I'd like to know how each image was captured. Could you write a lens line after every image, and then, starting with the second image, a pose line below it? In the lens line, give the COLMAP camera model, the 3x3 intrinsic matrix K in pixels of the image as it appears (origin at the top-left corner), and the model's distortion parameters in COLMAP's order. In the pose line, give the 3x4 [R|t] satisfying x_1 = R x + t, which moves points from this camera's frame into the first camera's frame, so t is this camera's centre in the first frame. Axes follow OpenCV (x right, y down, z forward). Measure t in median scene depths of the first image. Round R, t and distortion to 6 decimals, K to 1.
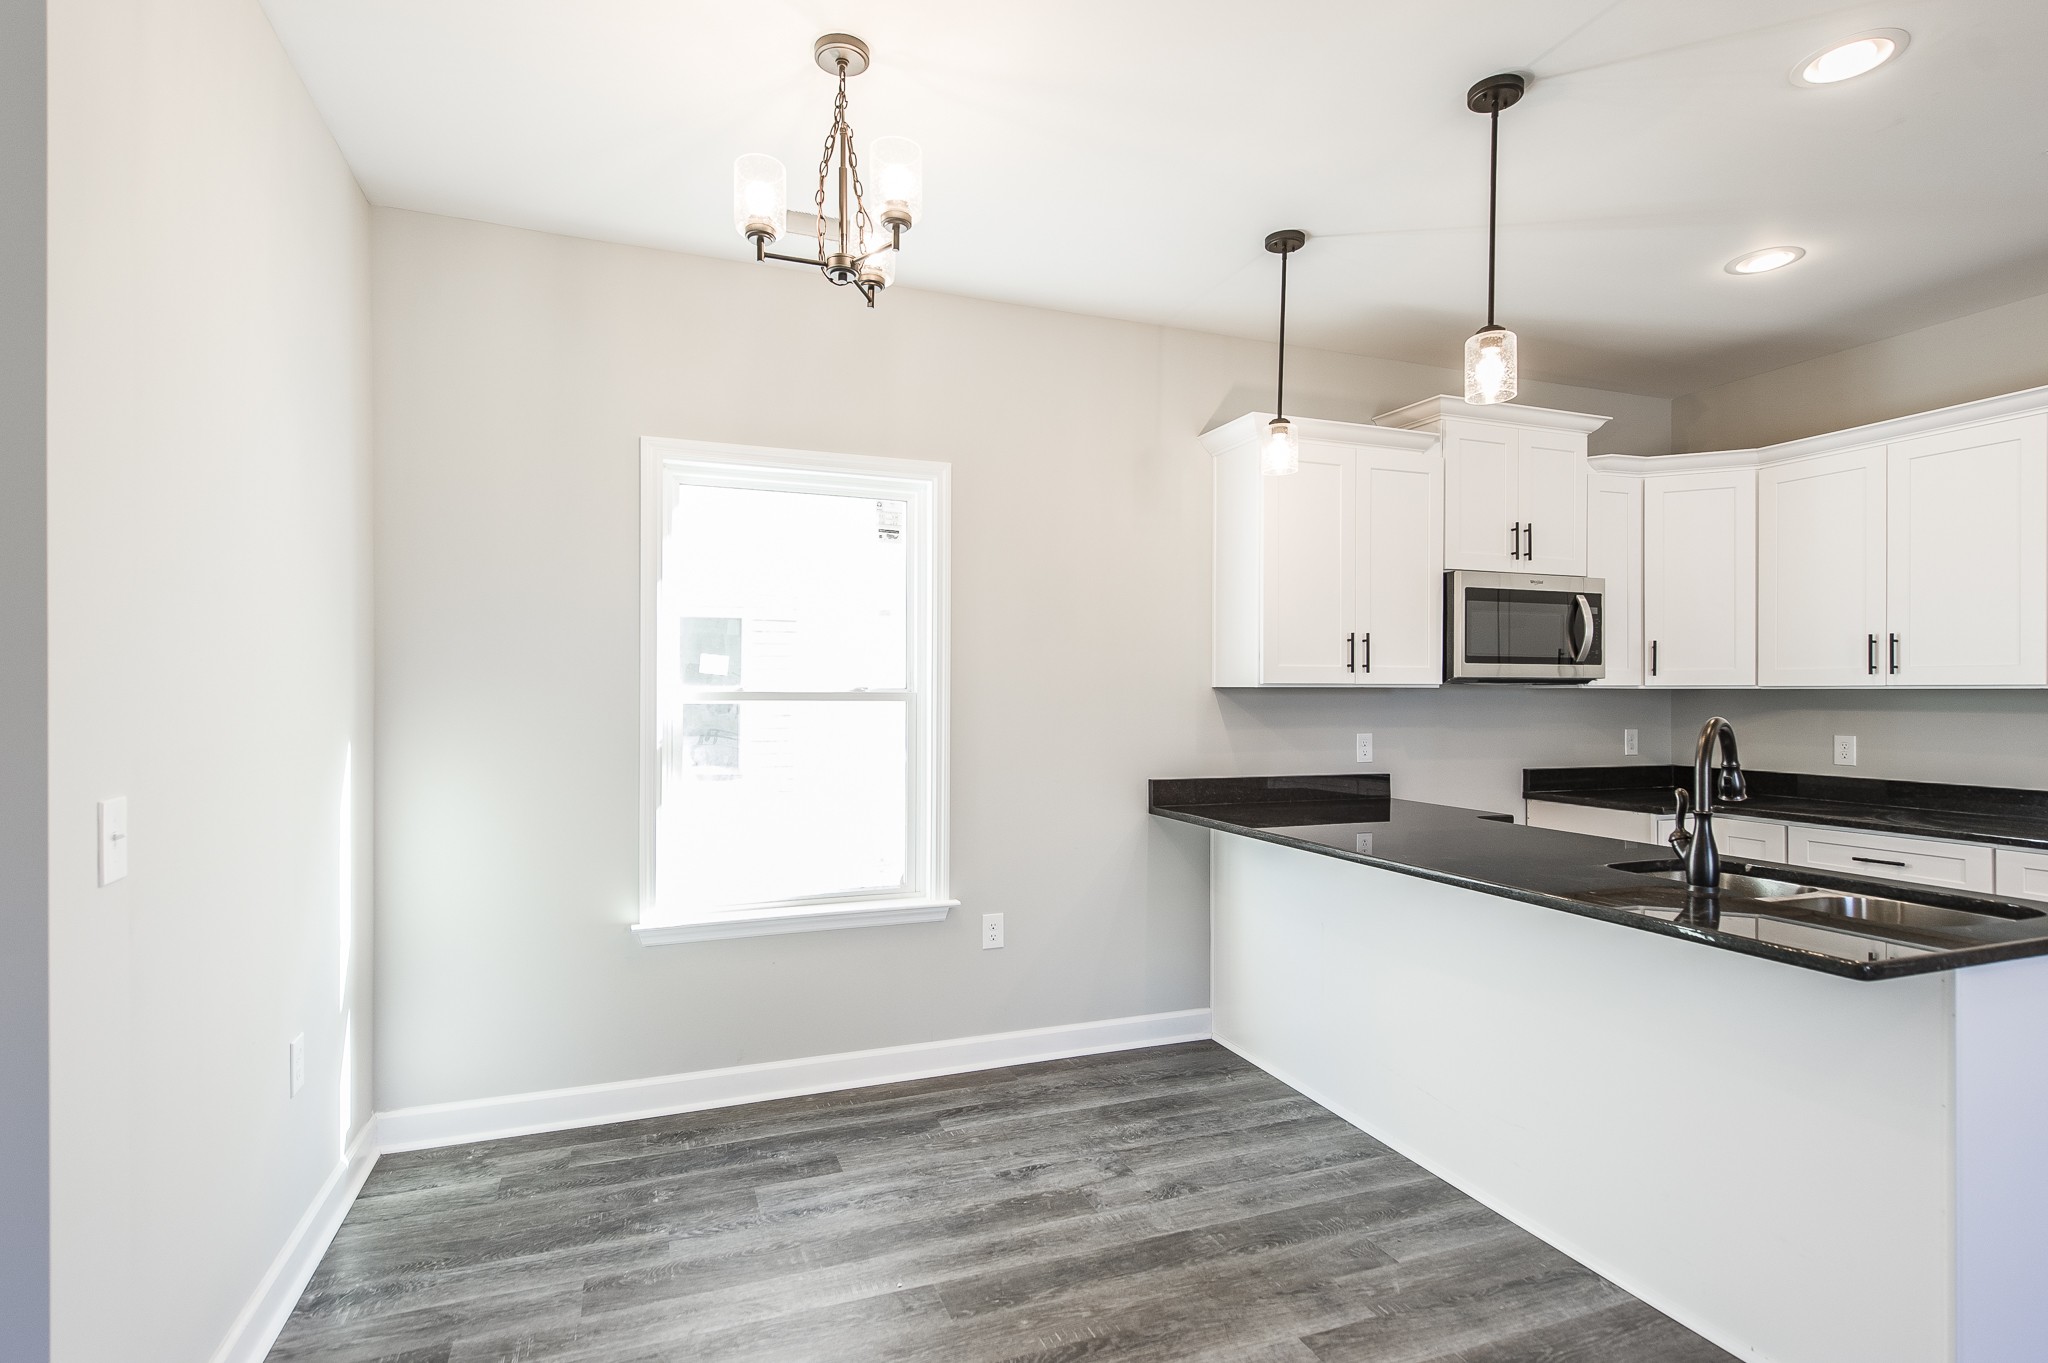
lens RADIAL K [[1006.3, 0, 1035.0], [0, 1006.3, 689.9], [0, 0, 1]] dist [0.008516, -0.003883]
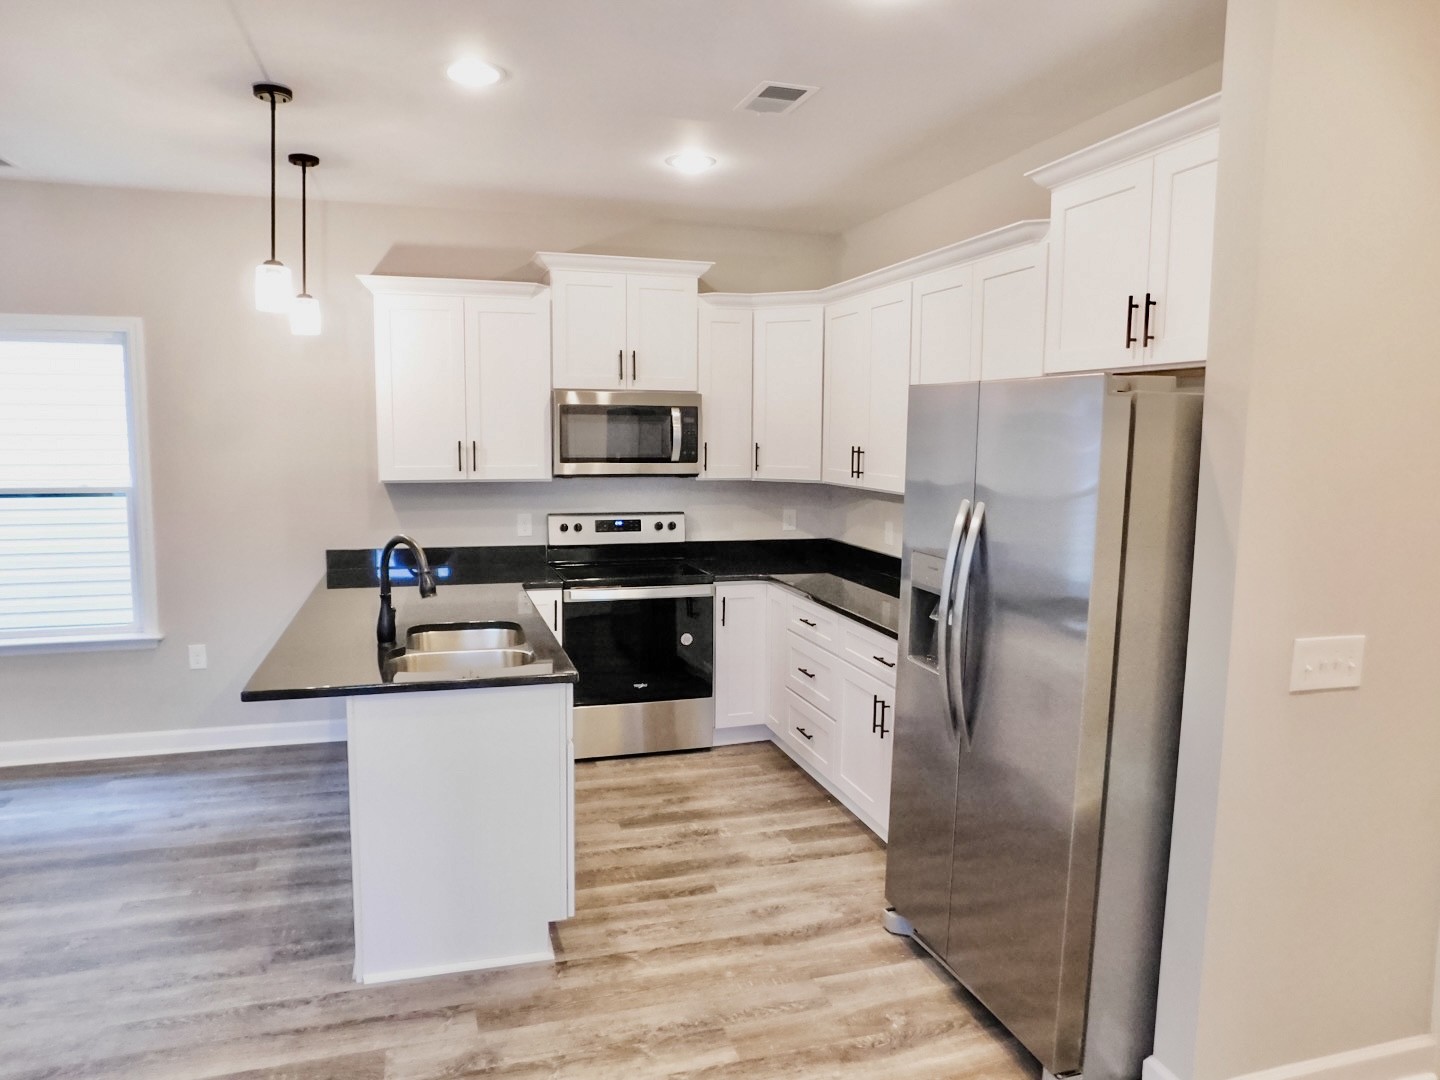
lens RADIAL K [[955.4, 0, 722.3], [0, 955.4, 532.6], [0, 0, 1]] dist [-0.020621, 0.009686]
pose [[0.997170, 0.014262, -0.073812, 0.810847], [-0.006263, 0.994188, 0.107478, -0.079985], [0.074915, -0.106711, 0.991464, -0.240282]]
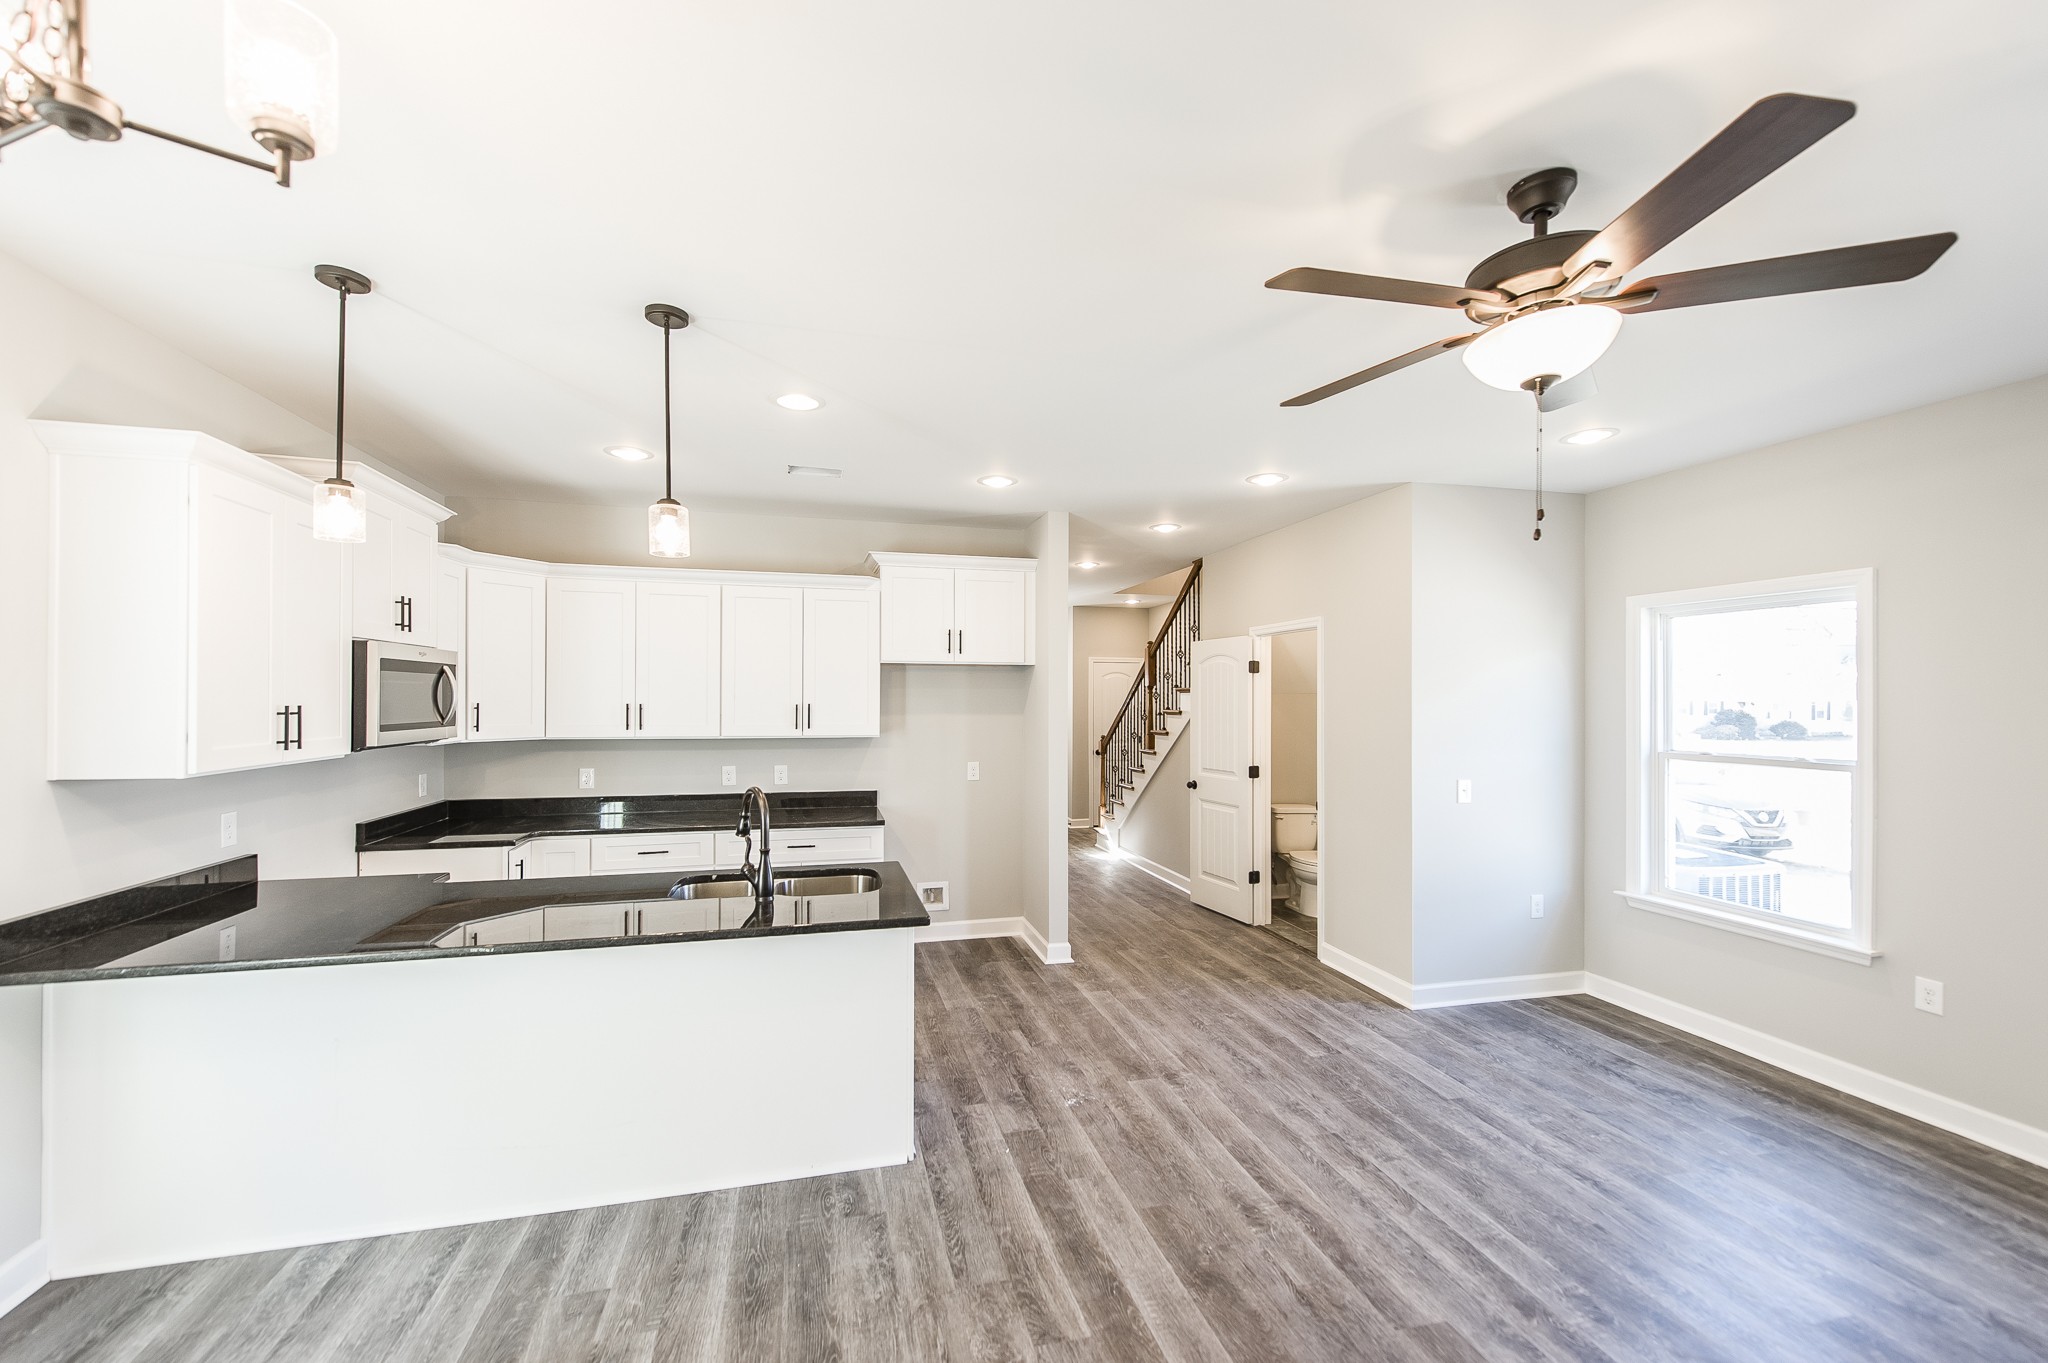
lens RADIAL K [[816.6, 0, 994.1], [0, 816.6, 699.9], [0, 0, 1]] dist [0.011926, -0.002283]
pose [[0.132577, -0.004190, 0.991164, -0.349789], [-0.008285, 0.999951, 0.005335, -0.077481], [-0.991138, -0.008919, 0.132536, 0.307225]]
